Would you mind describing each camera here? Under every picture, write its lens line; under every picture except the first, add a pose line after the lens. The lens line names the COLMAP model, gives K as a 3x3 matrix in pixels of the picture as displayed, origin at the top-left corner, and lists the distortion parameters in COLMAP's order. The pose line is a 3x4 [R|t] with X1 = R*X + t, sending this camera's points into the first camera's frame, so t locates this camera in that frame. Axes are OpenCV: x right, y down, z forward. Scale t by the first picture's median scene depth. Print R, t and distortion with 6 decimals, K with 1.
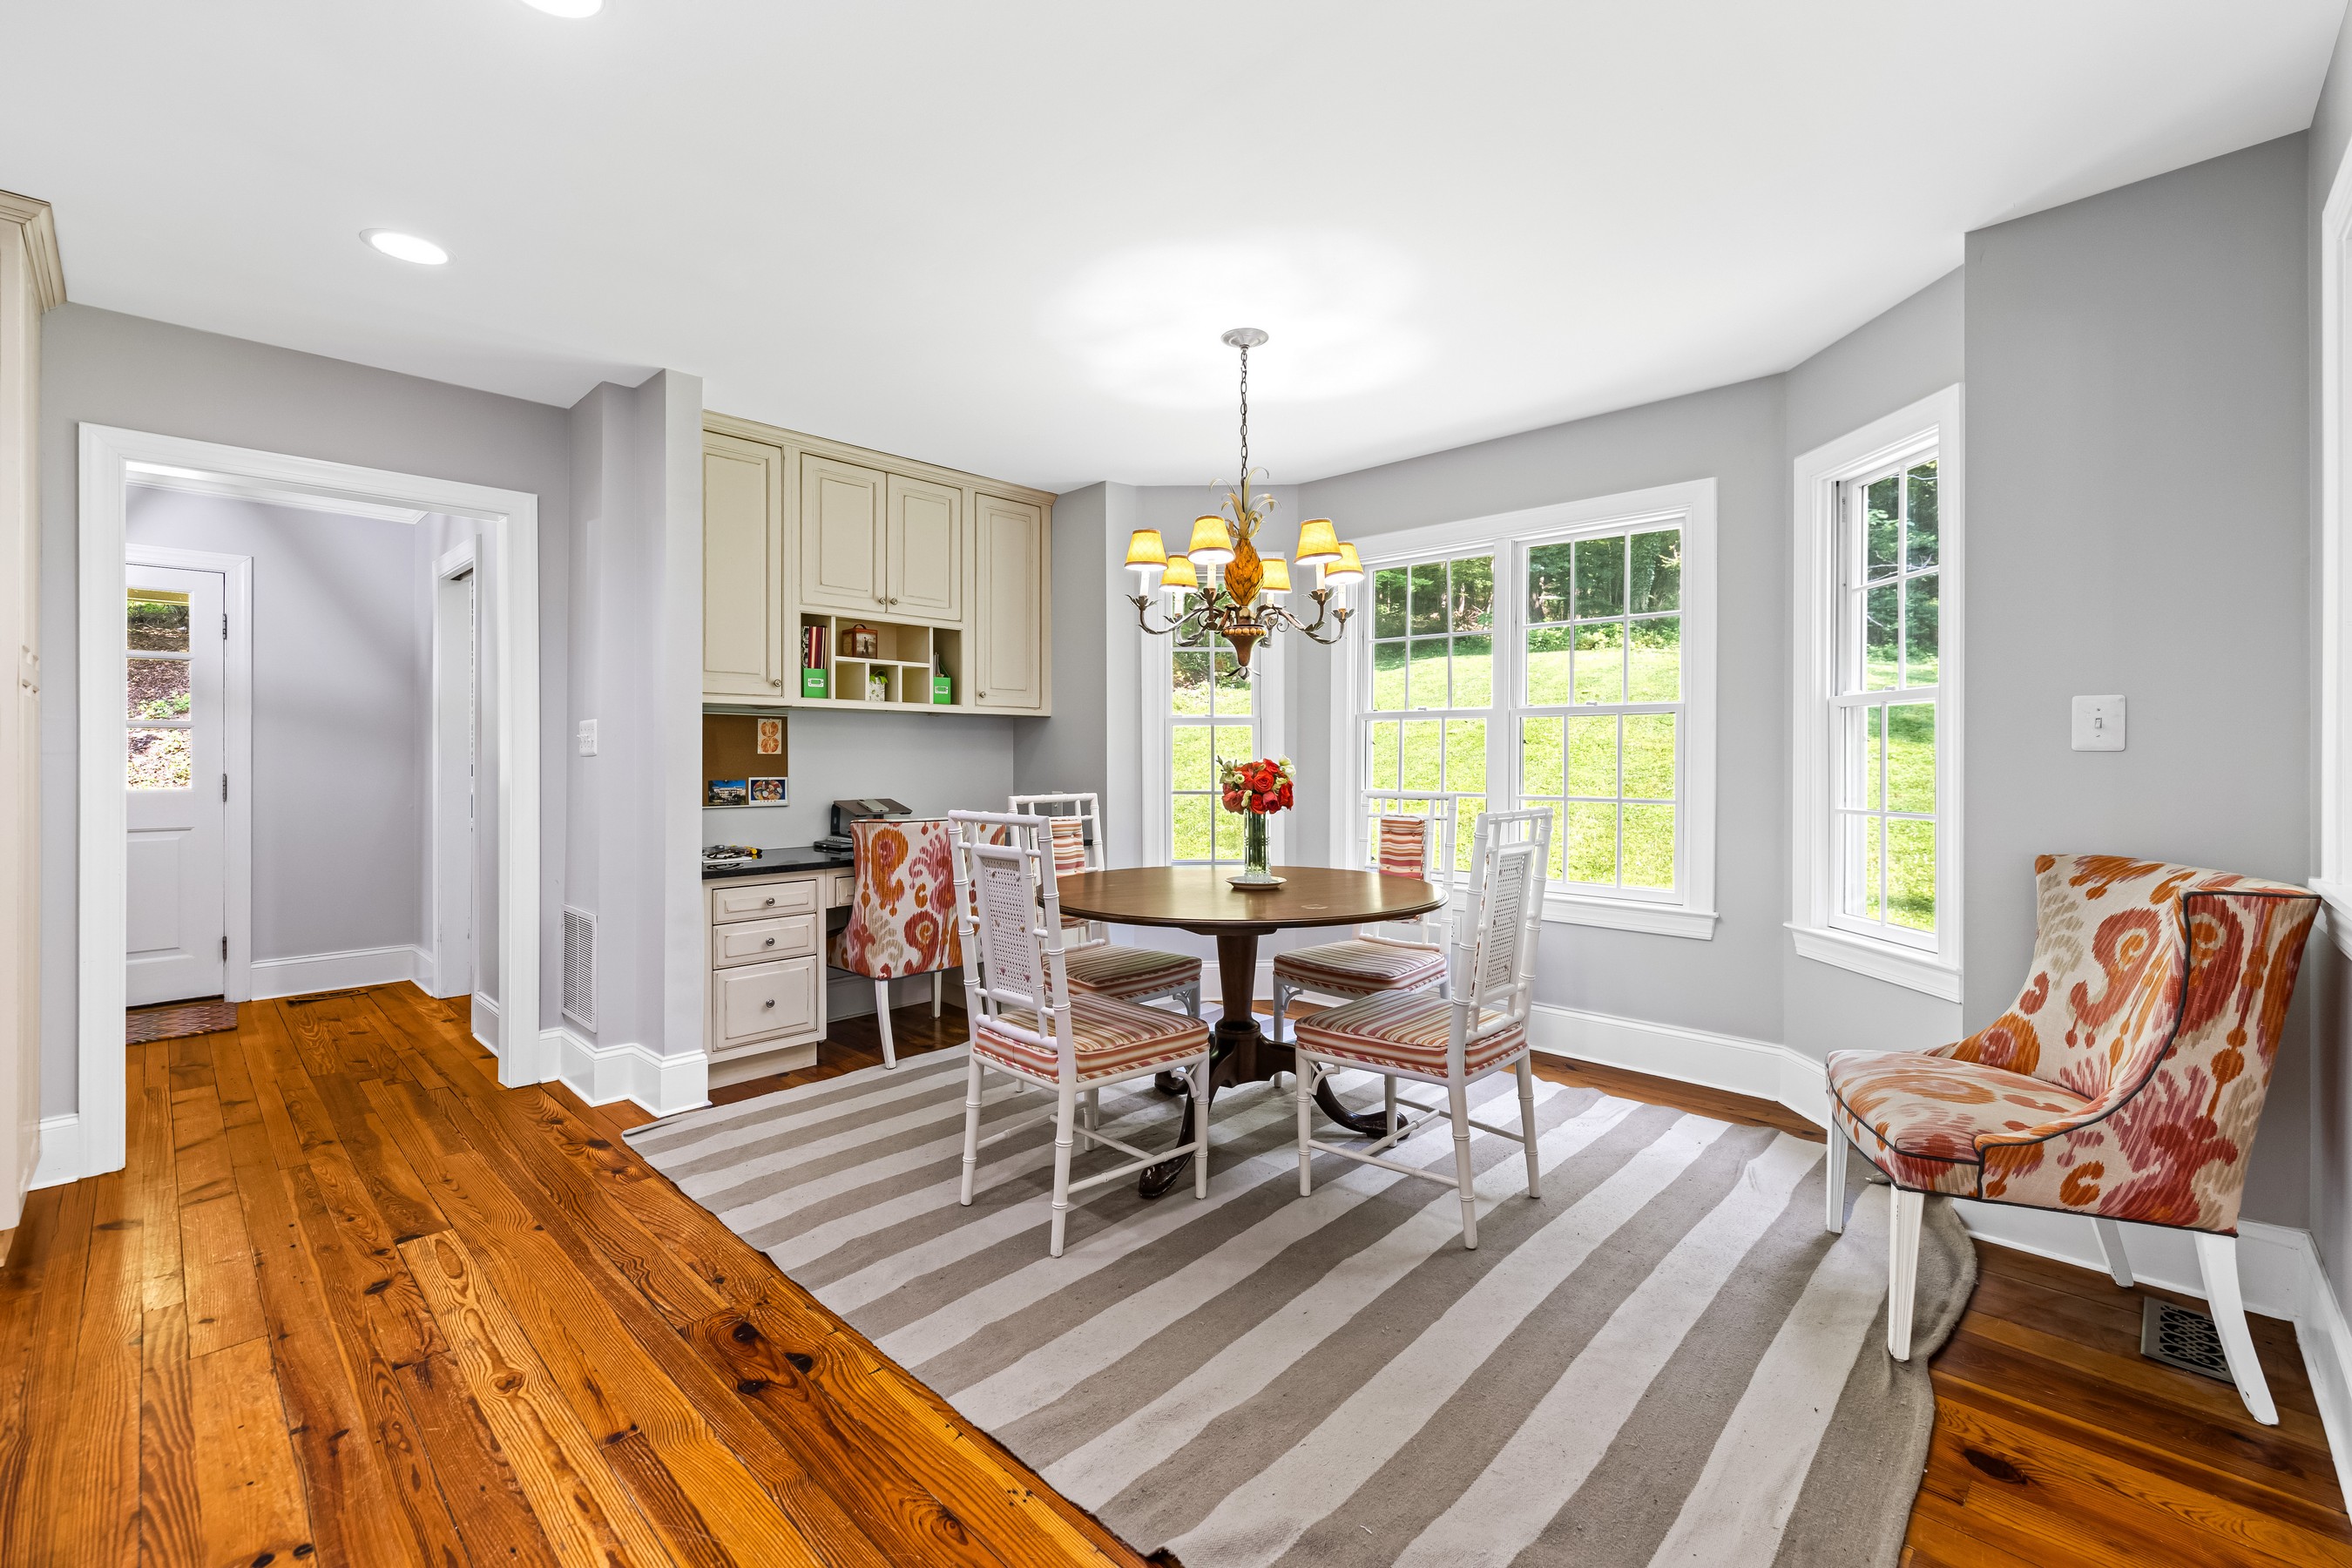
lens RADIAL K [[986.5, 0, 1185.5], [0, 986.5, 761.7], [0, 0, 1]] dist [0.002376, -0.000167]
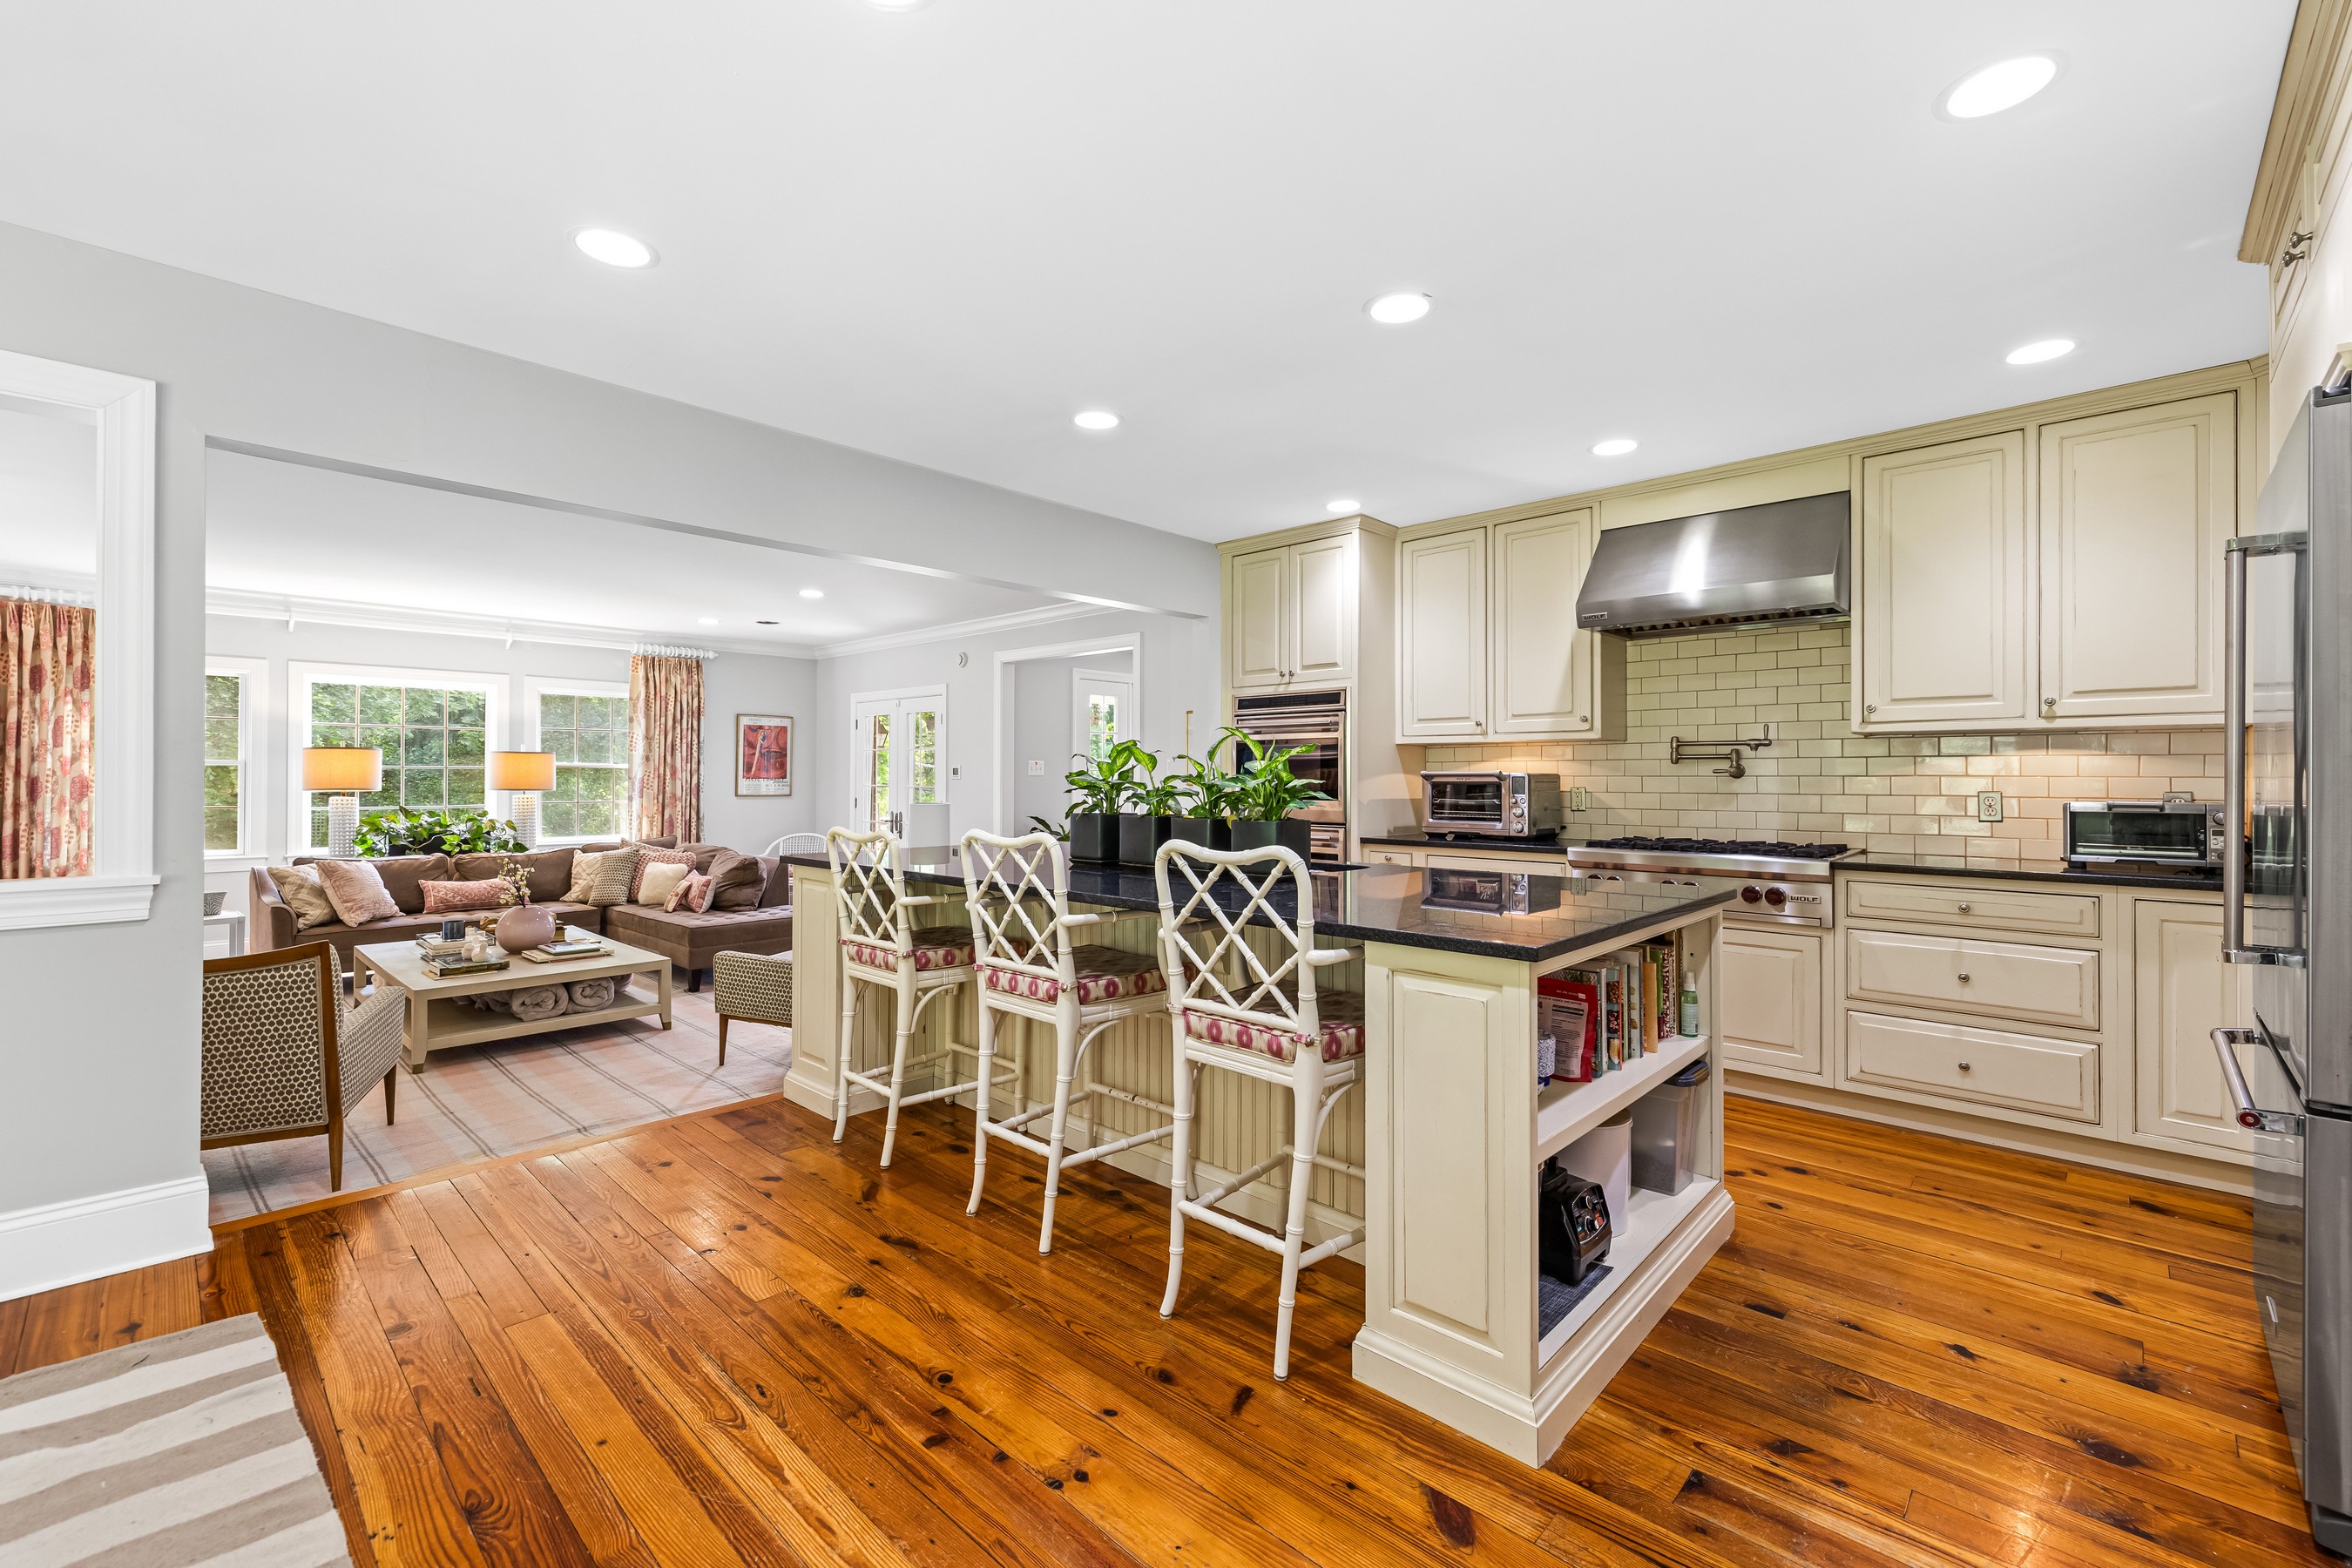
lens RADIAL K [[986.5, 0, 1176.8], [0, 986.5, 783.6], [0, 0, 1]] dist [0.002376, -0.000167]
pose [[-0.999996, 0.000411, -0.002691, -0.608400], [0.000393, 0.999977, 0.006758, -0.010955], [0.002693, 0.006757, -0.999974, 1.260698]]
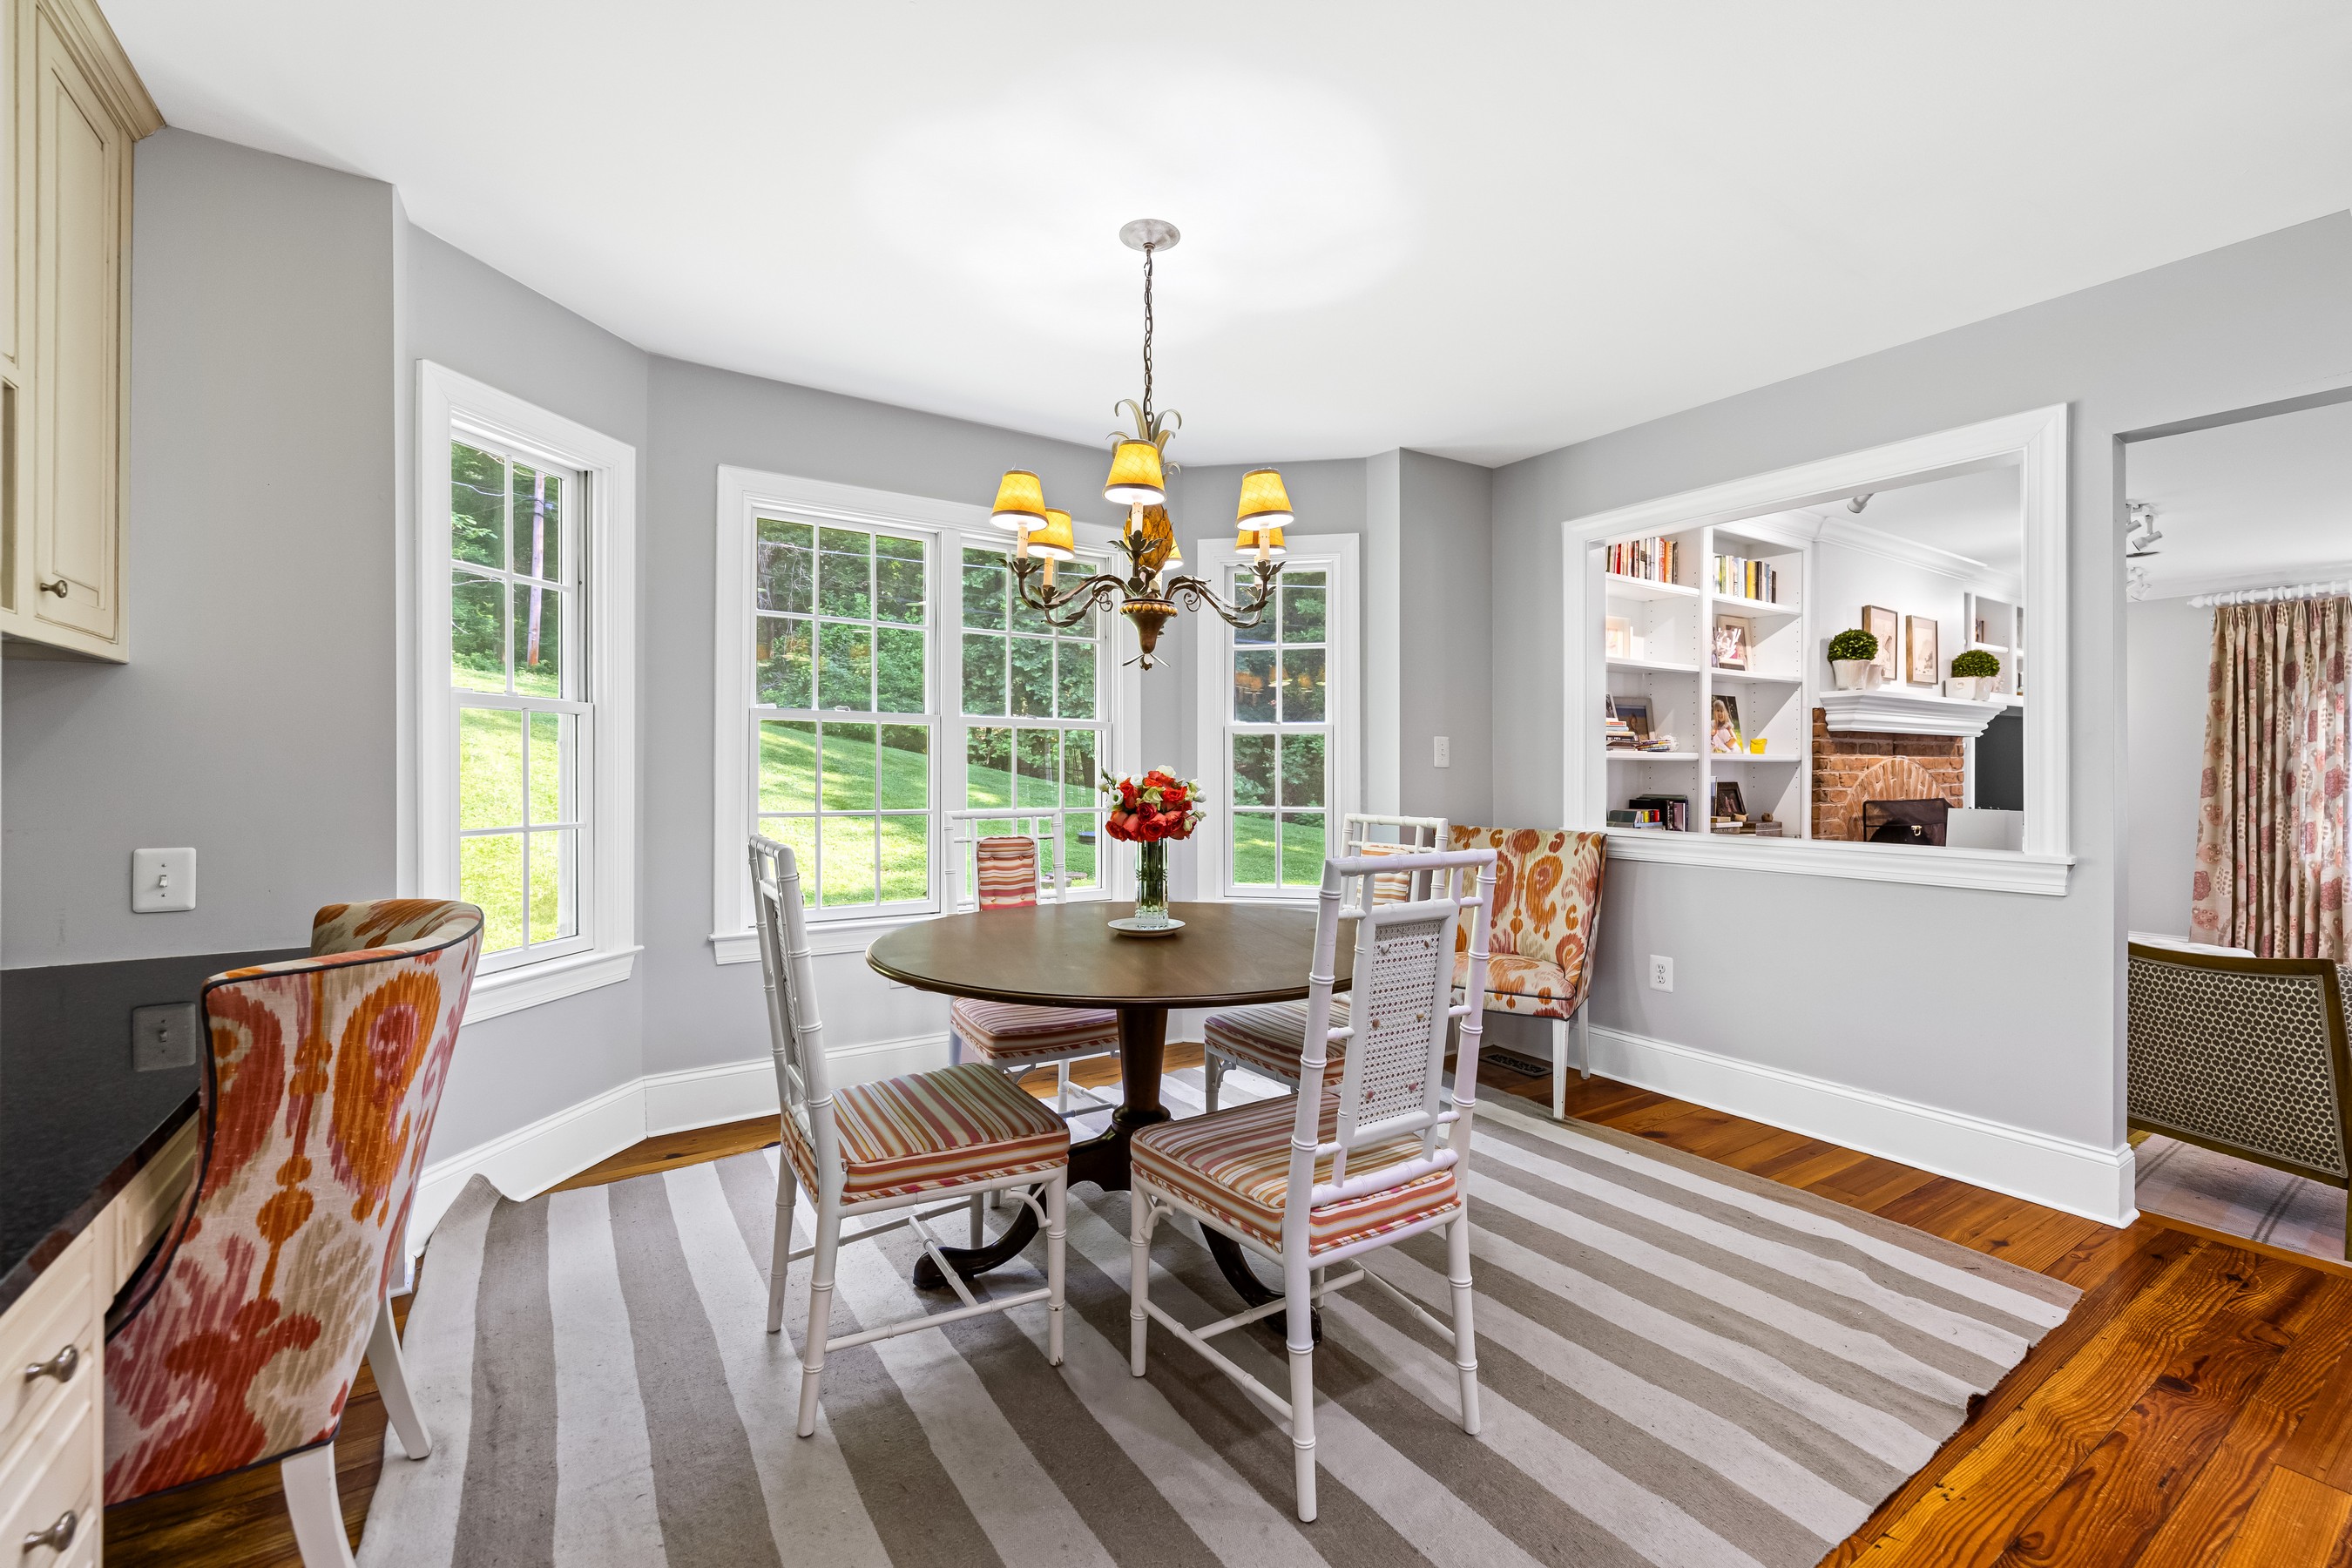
lens RADIAL K [[986.5, 0, 1177.3], [0, 986.5, 776.3], [0, 0, 1]] dist [0.002376, -0.000167]
pose [[0.223107, -0.002021, 0.974792, -0.851889], [-0.002016, 0.999995, 0.002534, -0.000816], [-0.974792, -0.002530, 0.223102, 0.982109]]
